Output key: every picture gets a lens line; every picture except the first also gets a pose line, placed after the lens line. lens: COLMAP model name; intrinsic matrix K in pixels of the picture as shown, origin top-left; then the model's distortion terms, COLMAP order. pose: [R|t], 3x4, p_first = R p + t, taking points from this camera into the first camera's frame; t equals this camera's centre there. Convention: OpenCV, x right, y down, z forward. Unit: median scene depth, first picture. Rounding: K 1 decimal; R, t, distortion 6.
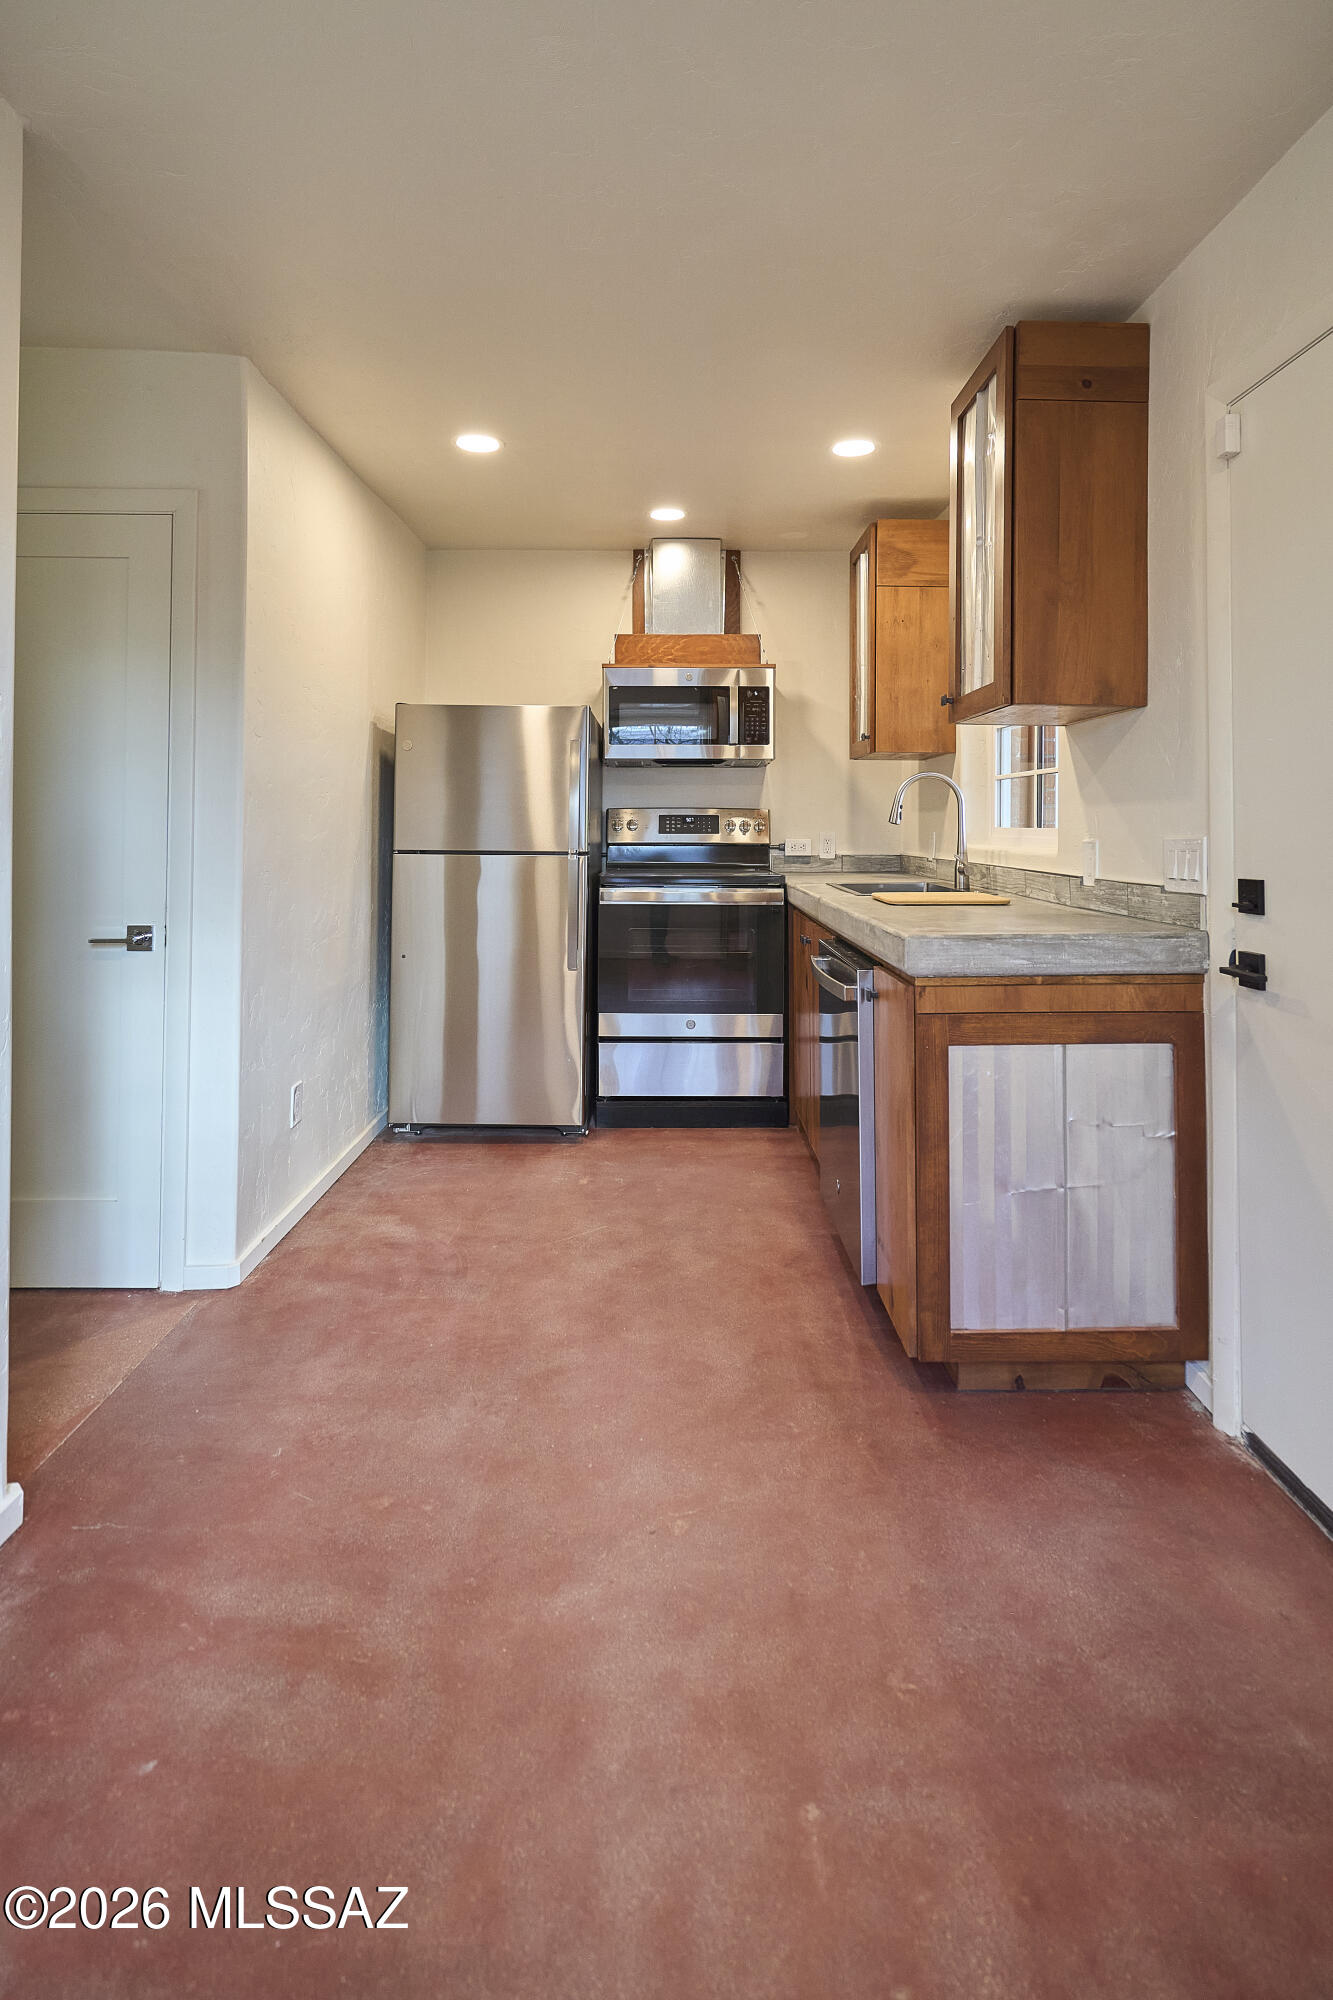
lens RADIAL K [[967.8, 0, 666.3], [0, 967.8, 801.2], [0, 0, 1]] dist [-0.001421, -0.000292]
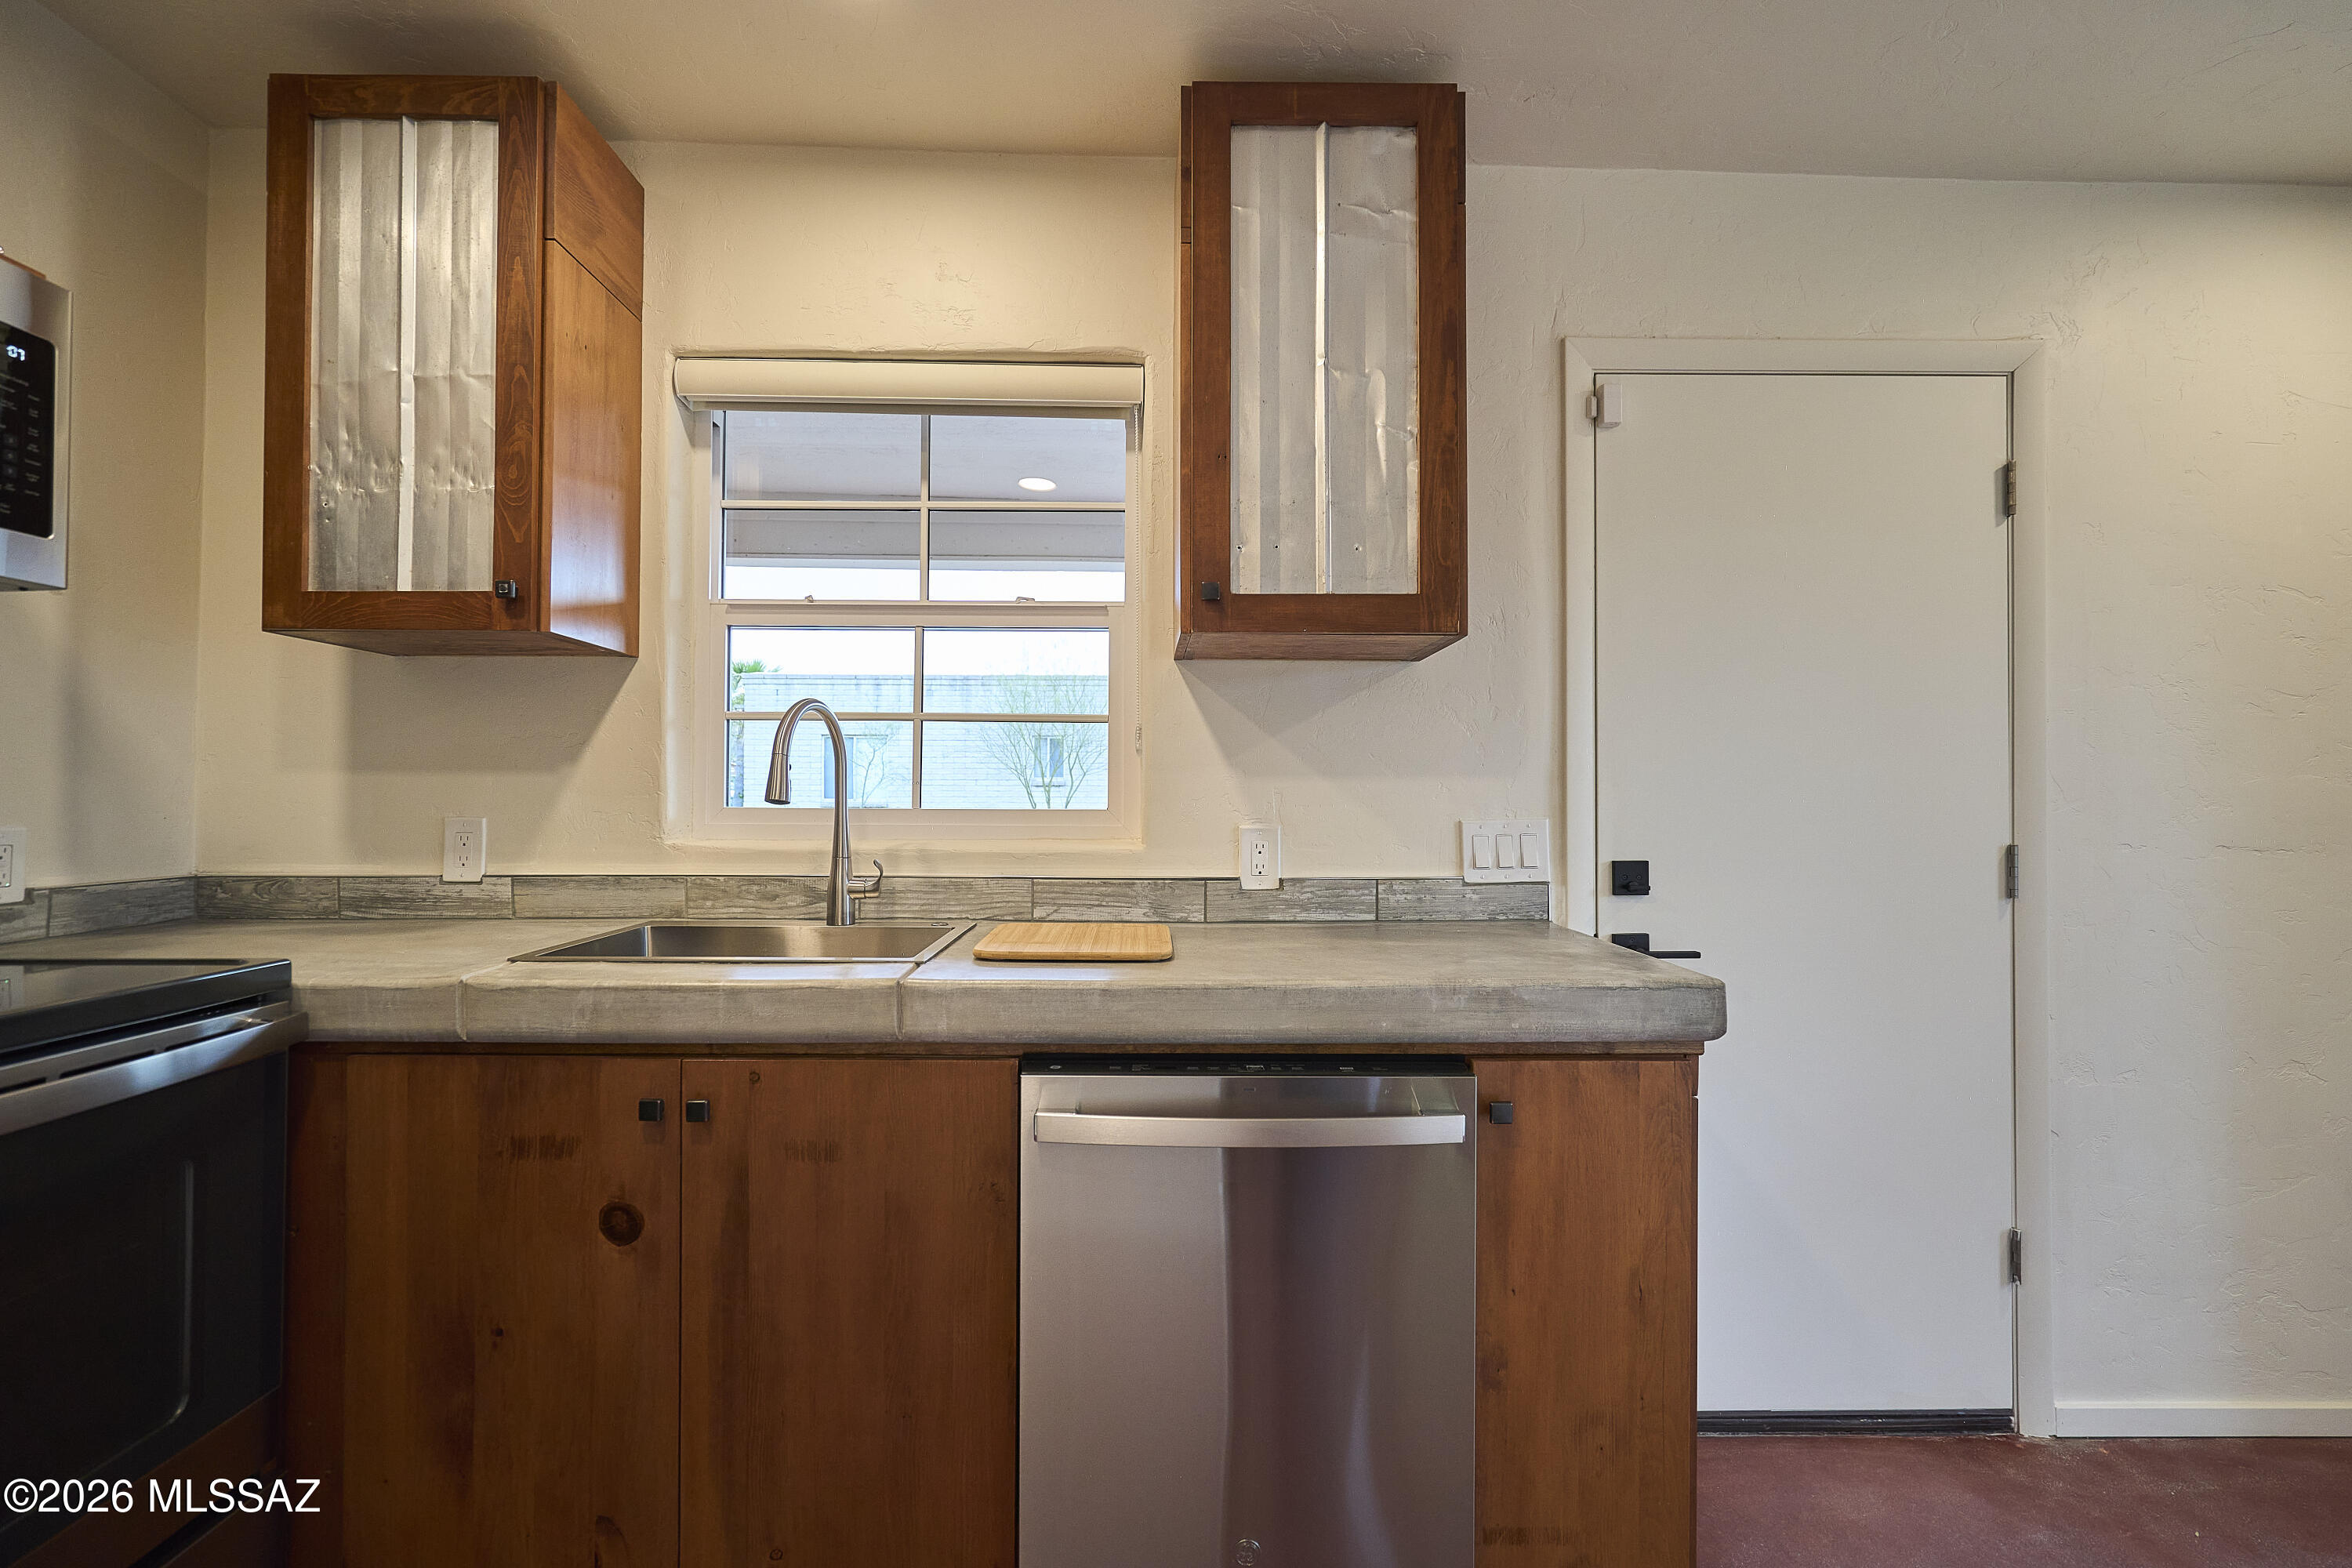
lens RADIAL K [[1114.4, 0, 1176.0], [0, 1114.4, 784.0], [0, 0, 1]] dist [-0.000323, 0.000548]
pose [[0.002858, 0.007227, 0.999970, -0.393012], [-0.027058, 0.999608, -0.007147, 0.016501], [-0.999630, -0.027037, 0.003053, 1.060692]]
